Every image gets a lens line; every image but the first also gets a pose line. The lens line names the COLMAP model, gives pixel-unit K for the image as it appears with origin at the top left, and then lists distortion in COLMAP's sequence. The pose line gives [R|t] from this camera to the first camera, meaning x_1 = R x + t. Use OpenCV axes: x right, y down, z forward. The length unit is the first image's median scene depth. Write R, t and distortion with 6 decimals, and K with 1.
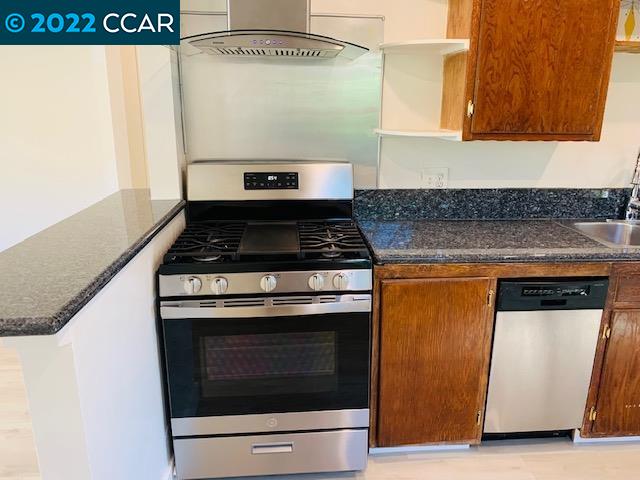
lens RADIAL K [[483.1, 0, 324.5], [0, 483.1, 236.7], [0, 0, 1]] dist [0.033141, -0.047716]
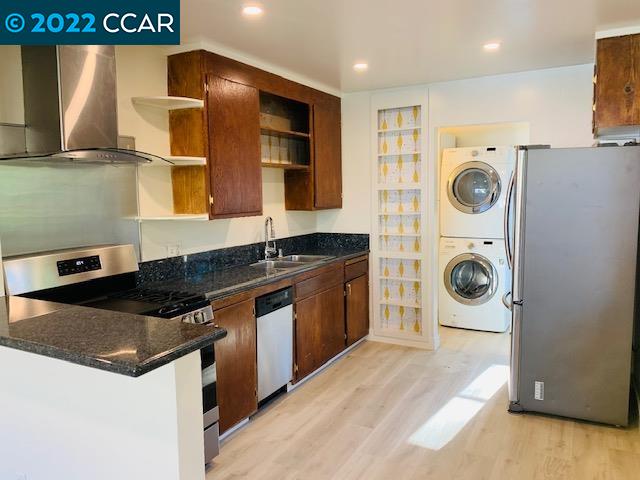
lens RADIAL K [[483.1, 0, 324.5], [0, 483.1, 236.7], [0, 0, 1]] dist [0.033141, -0.047716]
pose [[0.525175, -0.096017, 0.845560, -0.812165], [0.245549, 0.968450, -0.042539, 0.011228], [-0.814799, 0.229967, 0.532183, -0.112237]]
